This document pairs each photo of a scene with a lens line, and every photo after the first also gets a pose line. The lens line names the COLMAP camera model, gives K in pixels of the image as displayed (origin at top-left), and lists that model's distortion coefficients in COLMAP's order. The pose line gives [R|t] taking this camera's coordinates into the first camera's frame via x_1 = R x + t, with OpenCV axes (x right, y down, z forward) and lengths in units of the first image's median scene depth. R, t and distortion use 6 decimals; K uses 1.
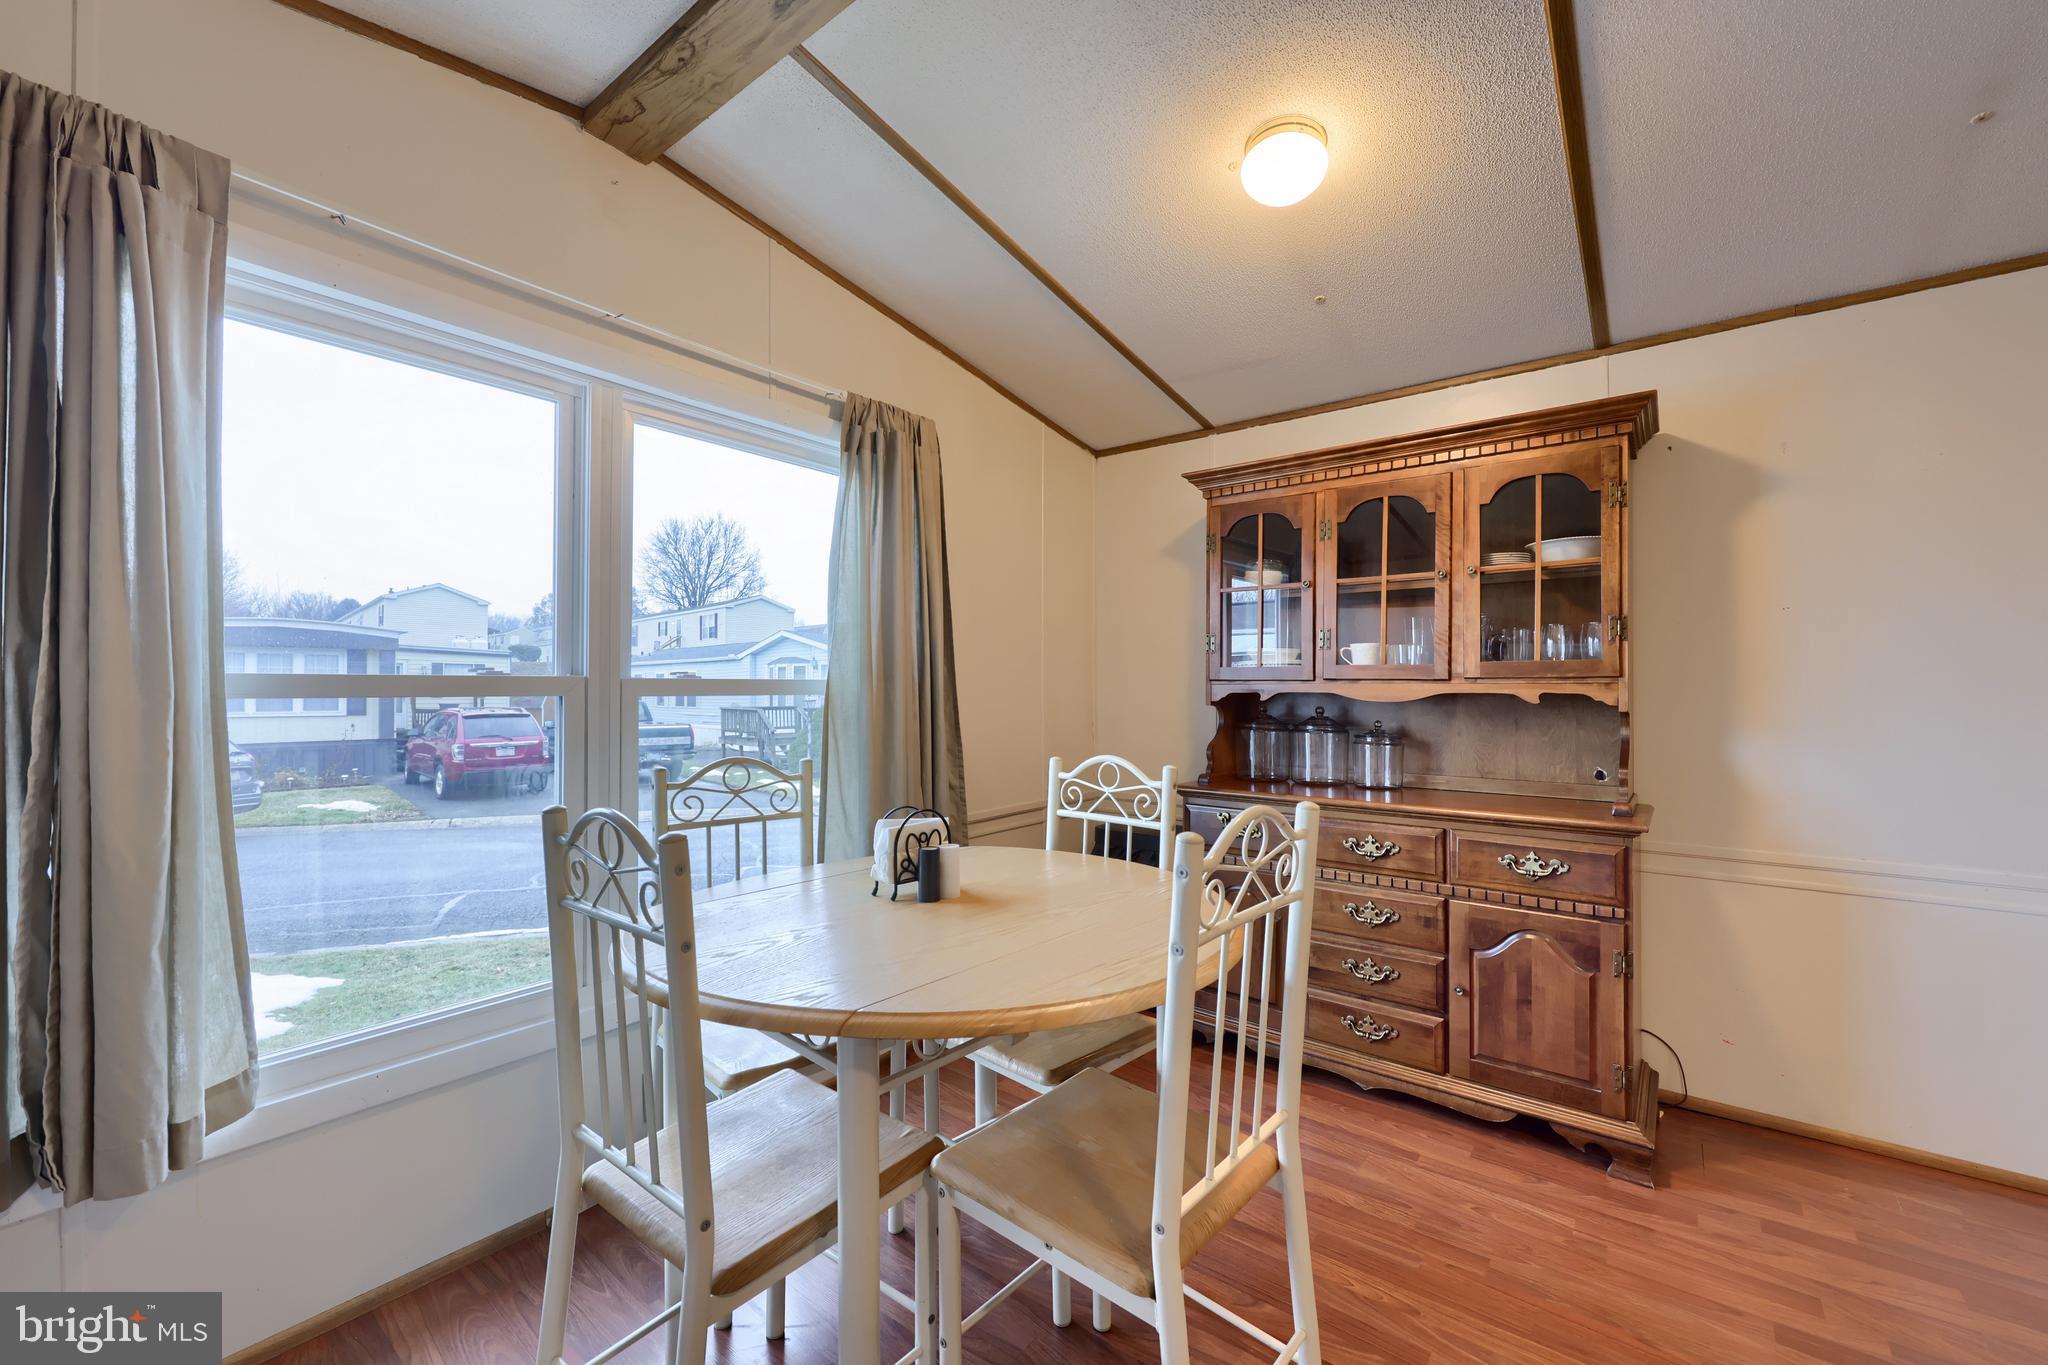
lens RADIAL K [[826.0, 0, 1037.2], [0, 826.0, 691.1], [0, 0, 1]] dist [0.008350, -0.000785]
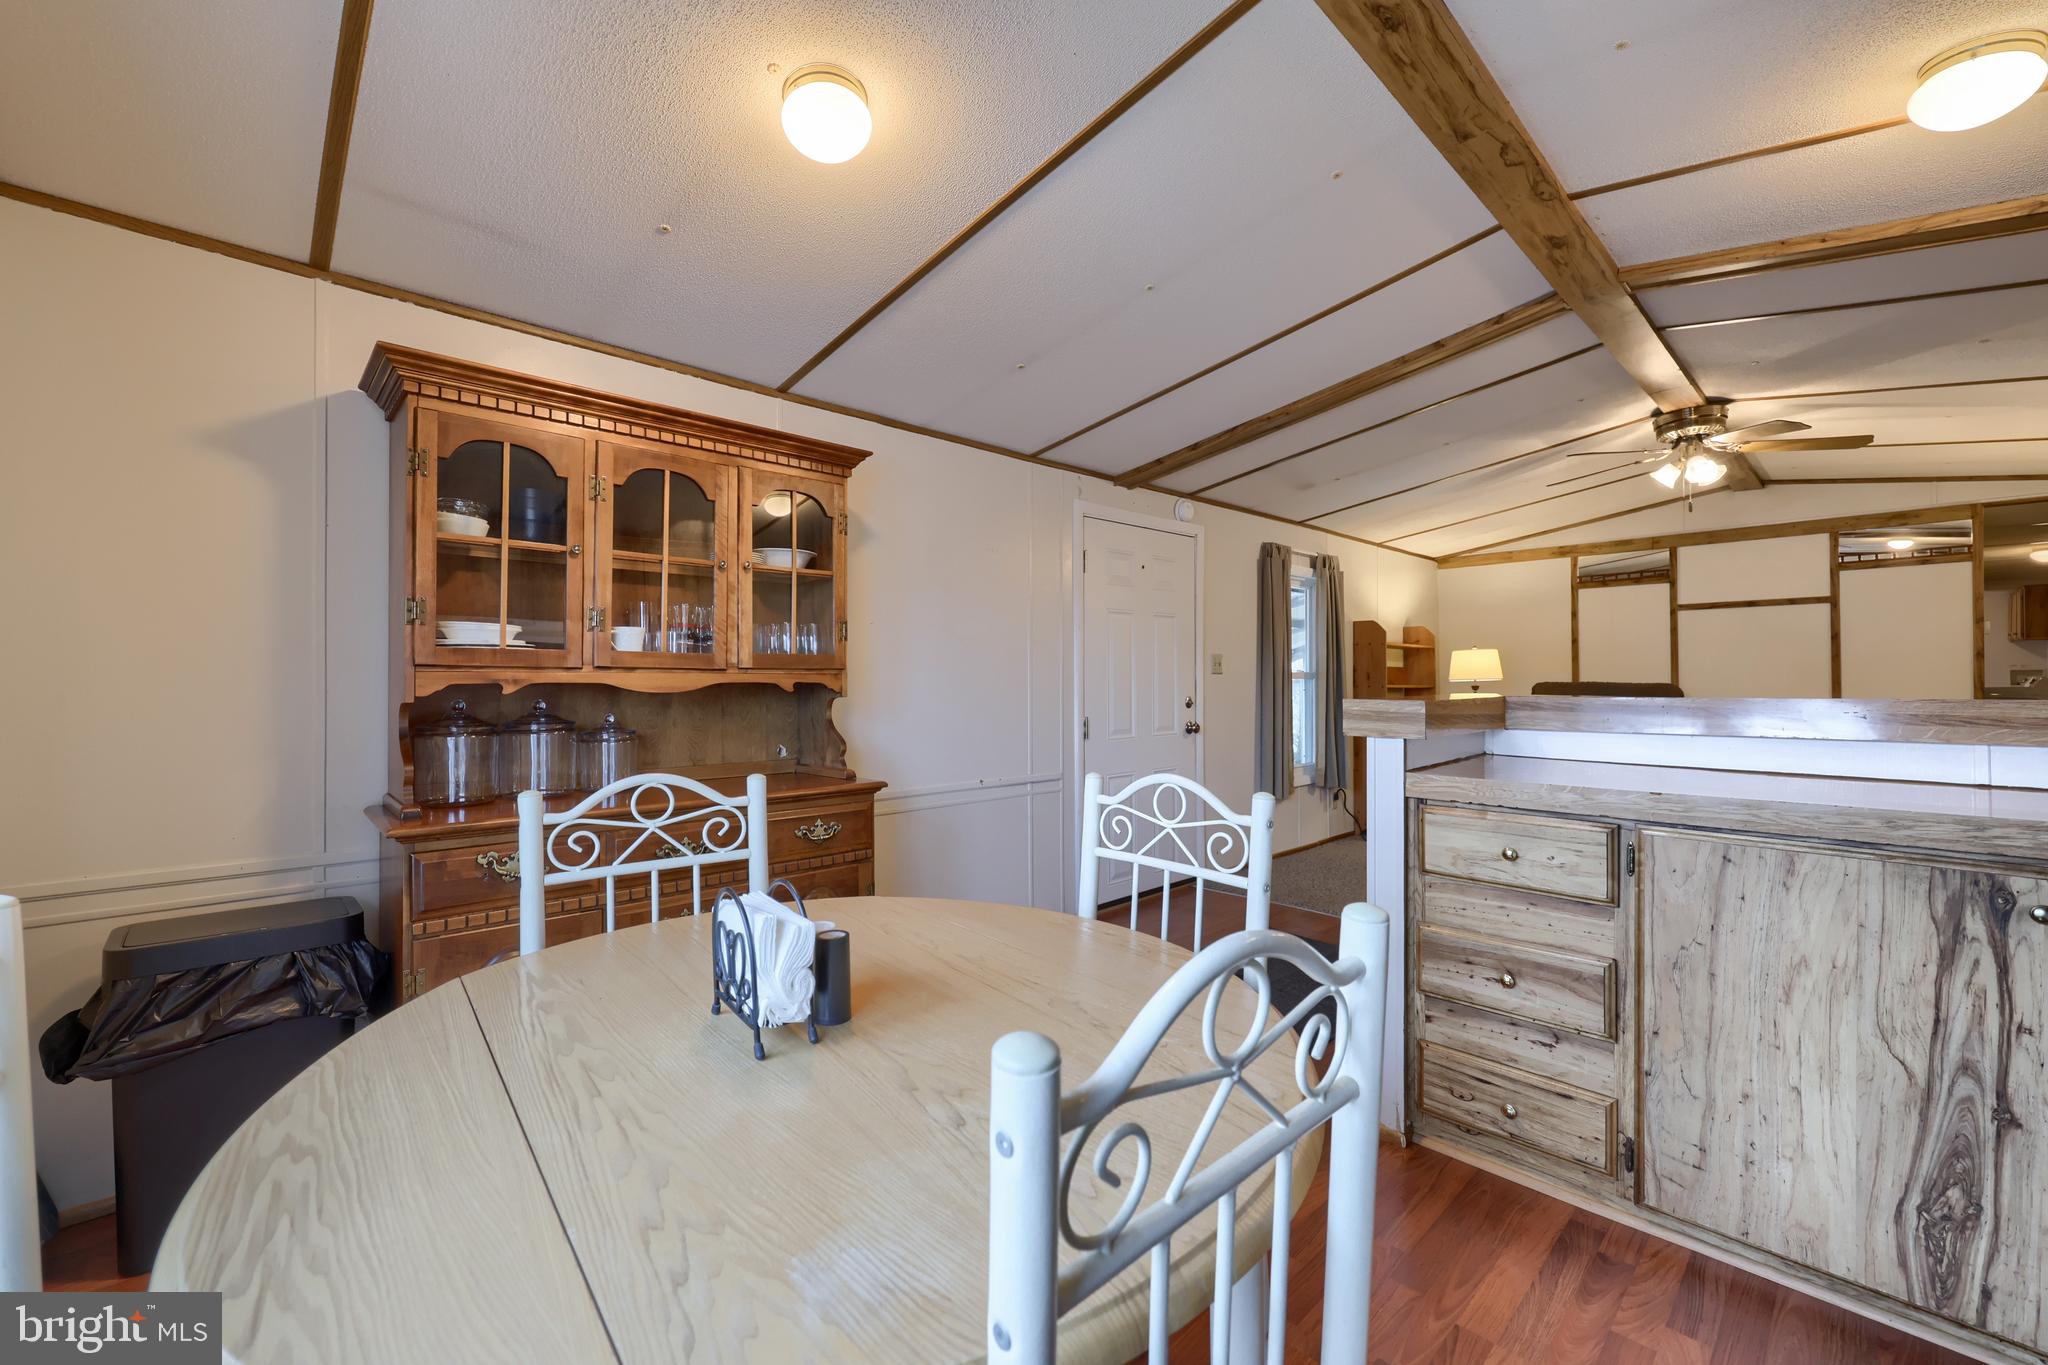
lens RADIAL K [[826.0, 0, 1045.0], [0, 826.0, 682.2], [0, 0, 1]] dist [0.008350, -0.000785]
pose [[0.142661, -0.003408, 0.989766, -0.425597], [0.005796, 0.999980, 0.002608, 0.001326], [-0.989755, 0.005364, 0.142678, 0.444941]]
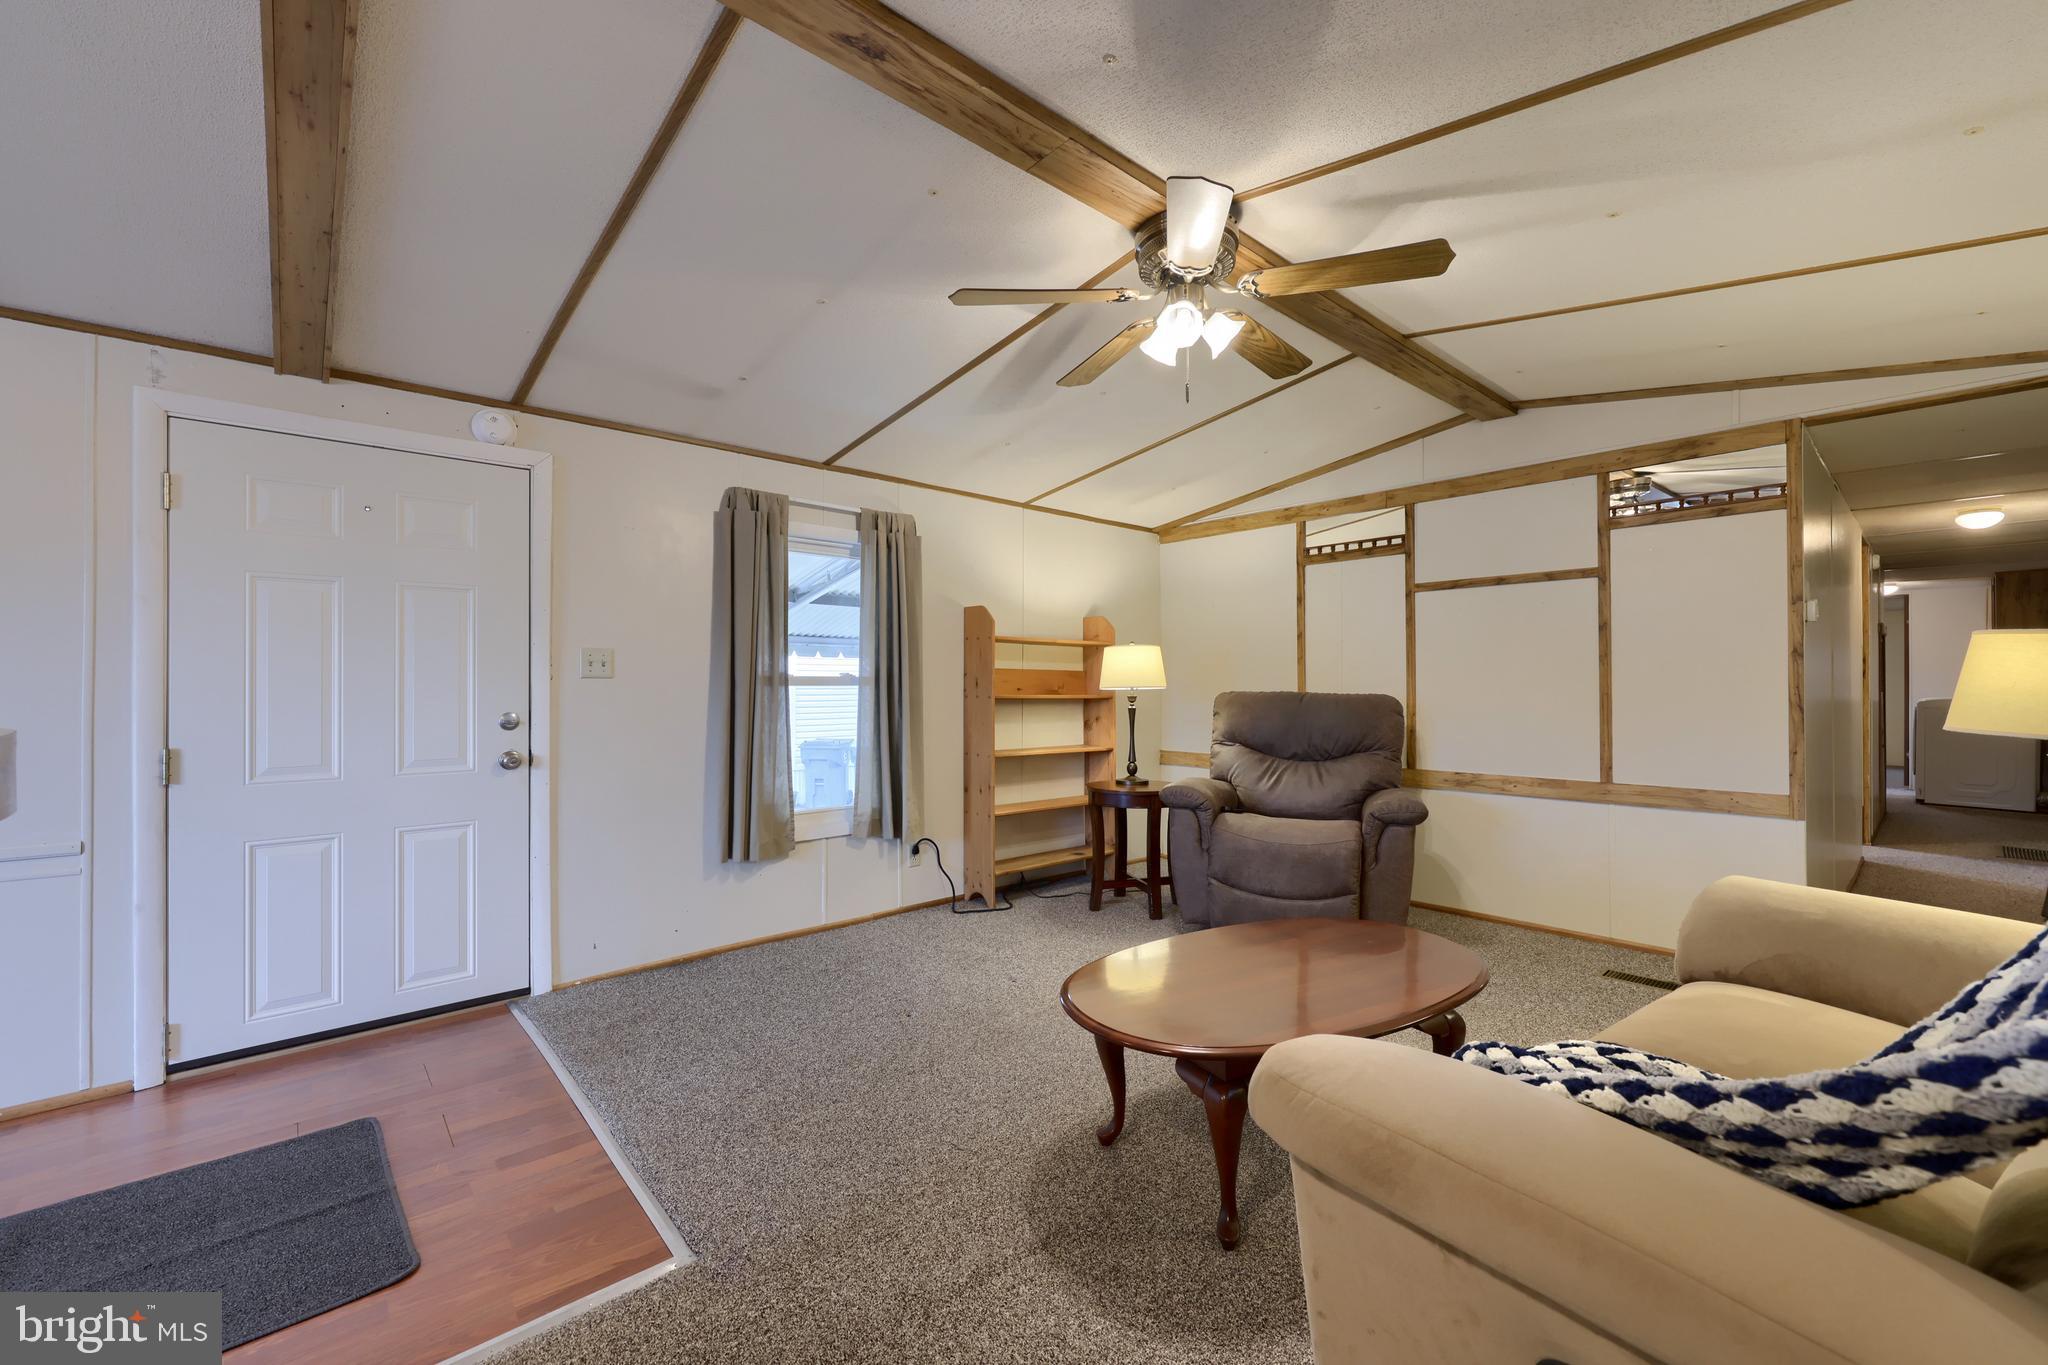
lens RADIAL K [[826.0, 0, 1018.7], [0, 826.0, 676.8], [0, 0, 1]] dist [0.008350, -0.000785]
pose [[0.187165, 0.007385, 0.982301, 0.642853], [0.001728, 0.999968, -0.007847, -0.003062], [-0.982327, 0.003167, 0.187146, -0.862630]]
